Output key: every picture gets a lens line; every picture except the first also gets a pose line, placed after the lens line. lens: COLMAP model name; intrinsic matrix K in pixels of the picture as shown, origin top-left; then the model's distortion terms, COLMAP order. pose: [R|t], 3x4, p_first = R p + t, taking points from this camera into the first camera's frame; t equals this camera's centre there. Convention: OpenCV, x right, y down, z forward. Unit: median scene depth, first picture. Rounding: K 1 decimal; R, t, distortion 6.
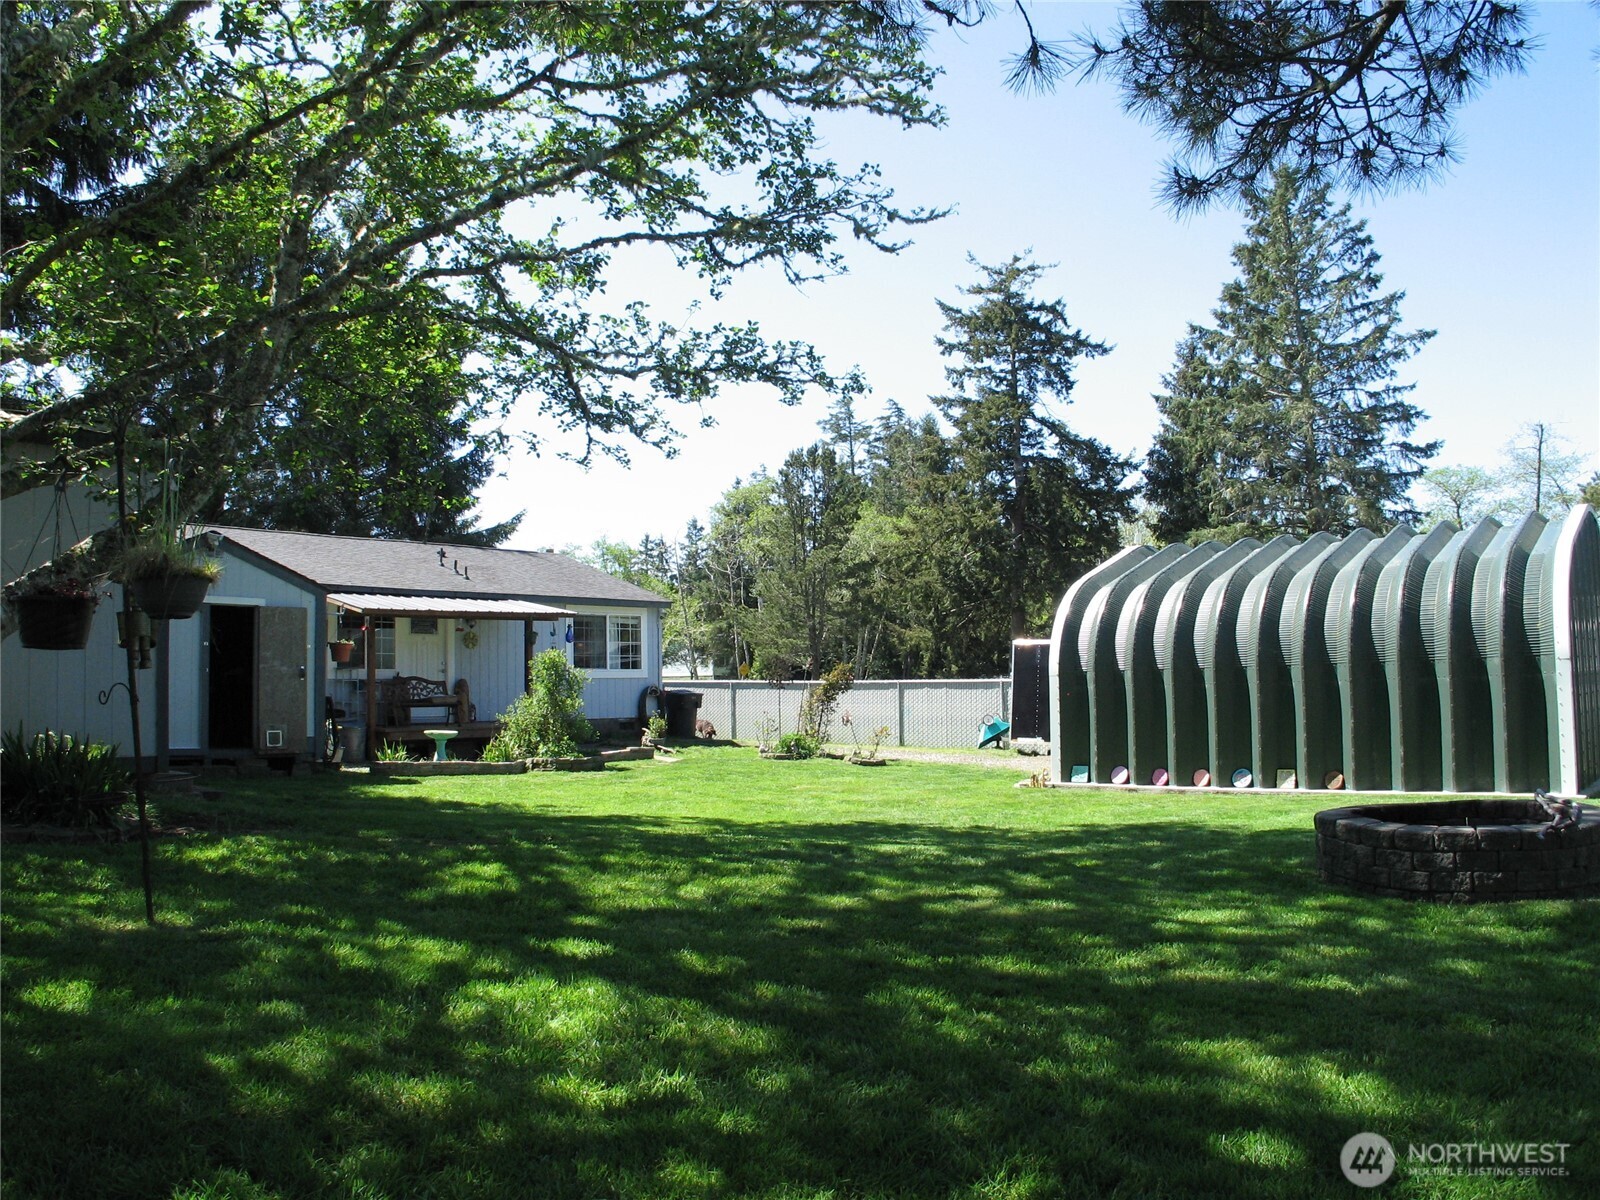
lens RADIAL K [[1172.1, 0, 800.0], [0, 1172.1, 600.0], [0, 0, 1]] dist [-0.215795, 0.101430]
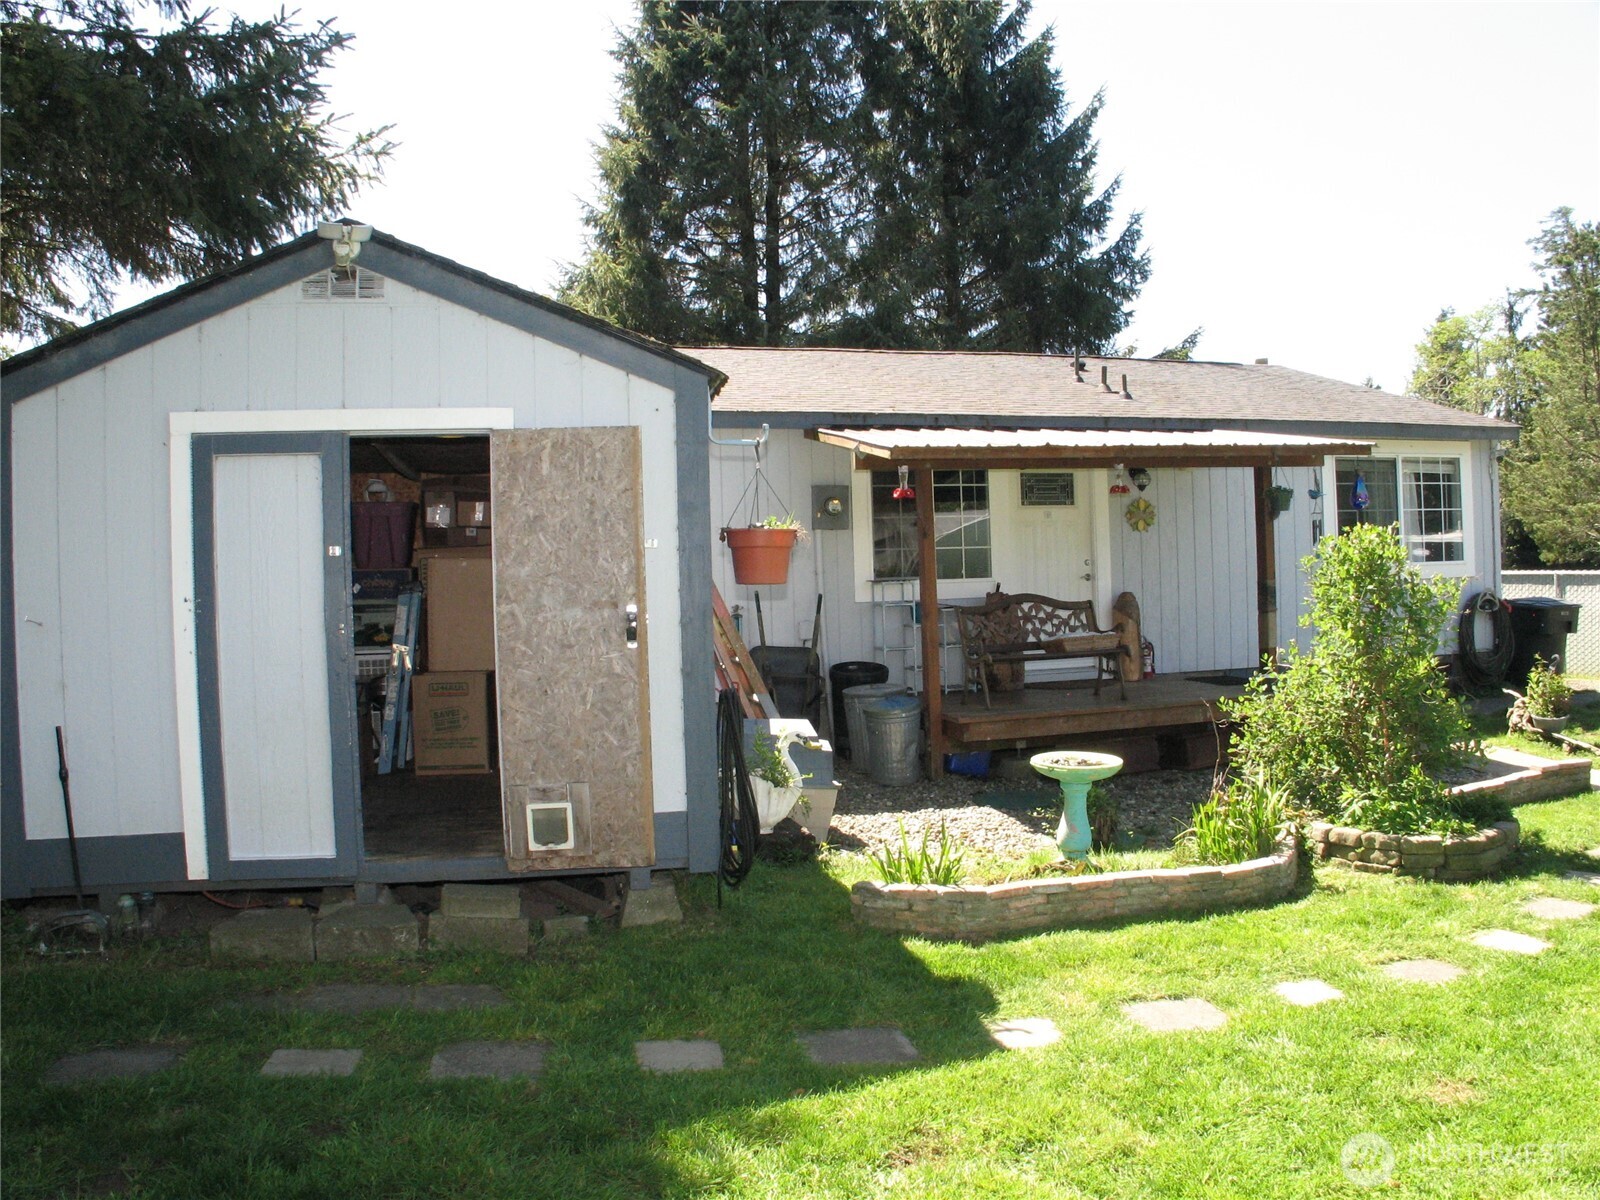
lens RADIAL K [[1172.1, 0, 800.0], [0, 1172.1, 600.0], [0, 0, 1]] dist [-0.215795, 0.101430]
pose [[0.849684, -0.006423, -0.527253, -0.147359], [0.059257, 0.994755, 0.083378, 0.021254], [0.523951, -0.102088, 0.845608, 0.492025]]
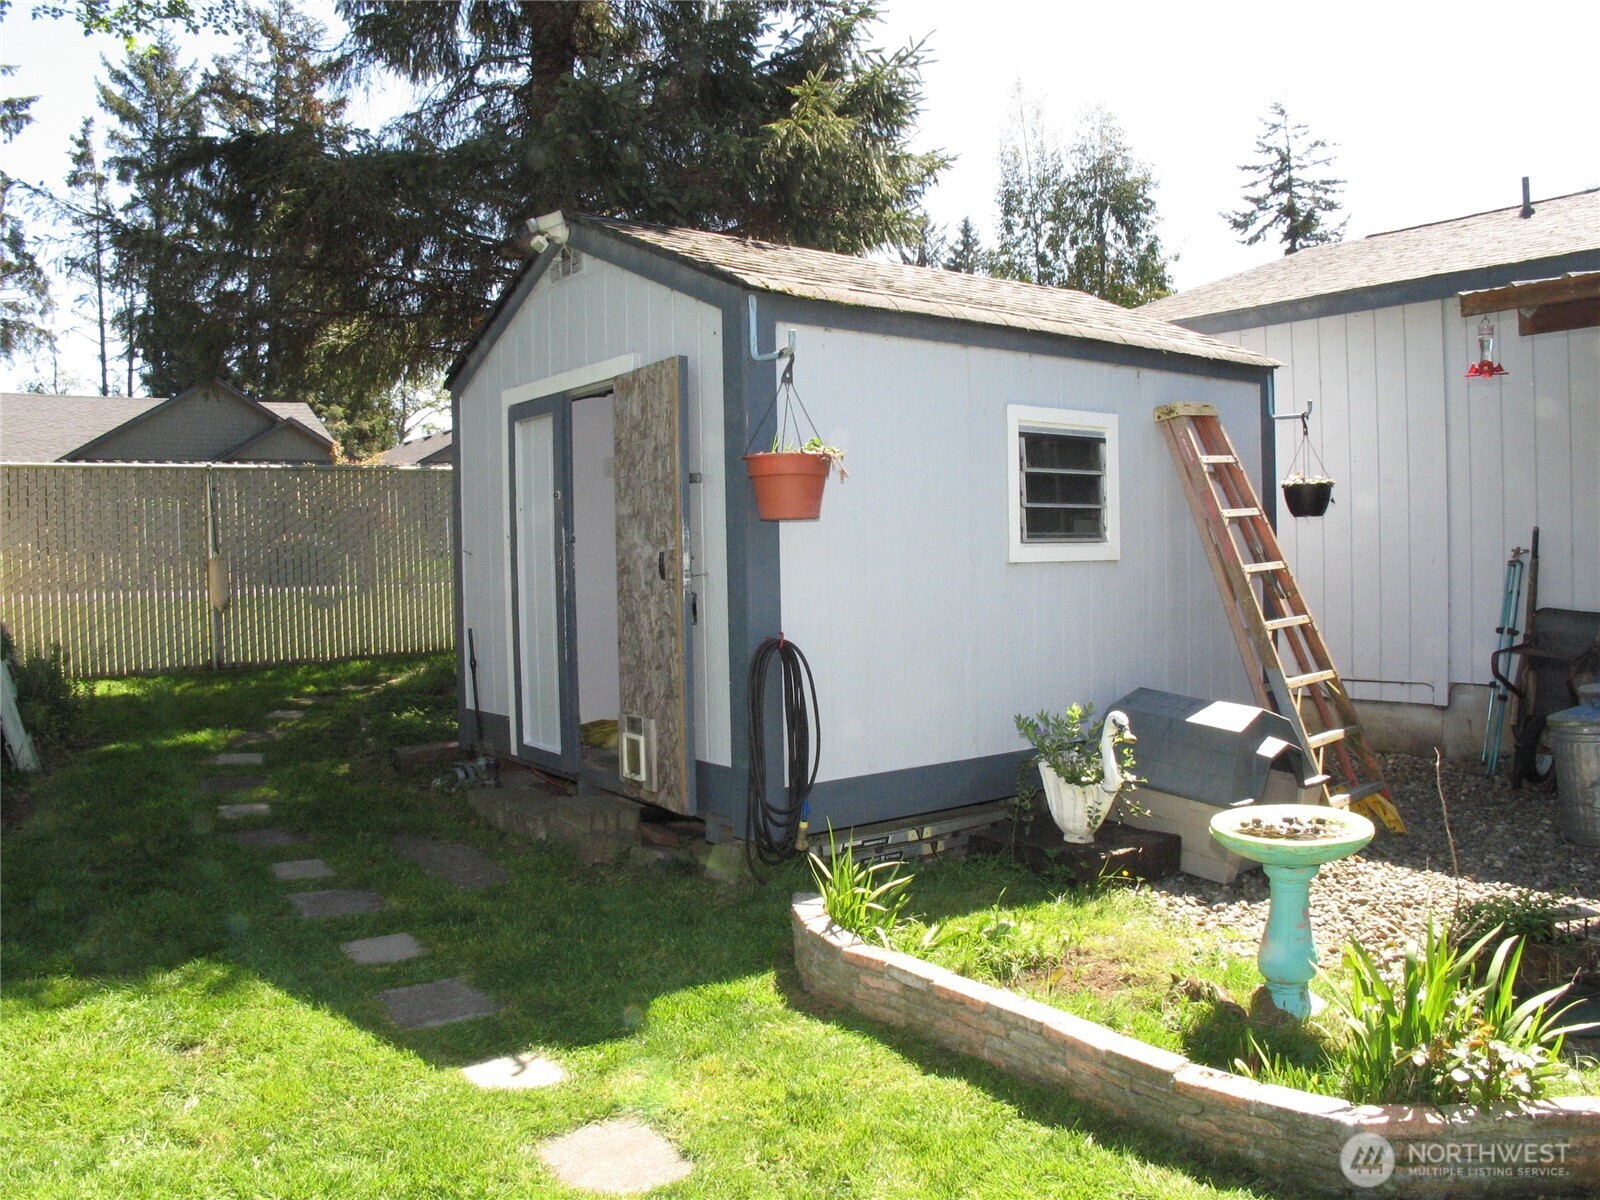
lens RADIAL K [[1292.5, 0, 800.0], [0, 1292.5, 600.0], [0, 0, 1]] dist [-0.232857, 0.147470]
pose [[-0.154692, 0.045112, -0.986932, -0.060243], [0.103168, 0.994233, 0.029275, 0.045536], [0.982561, -0.097291, -0.158454, 0.728359]]
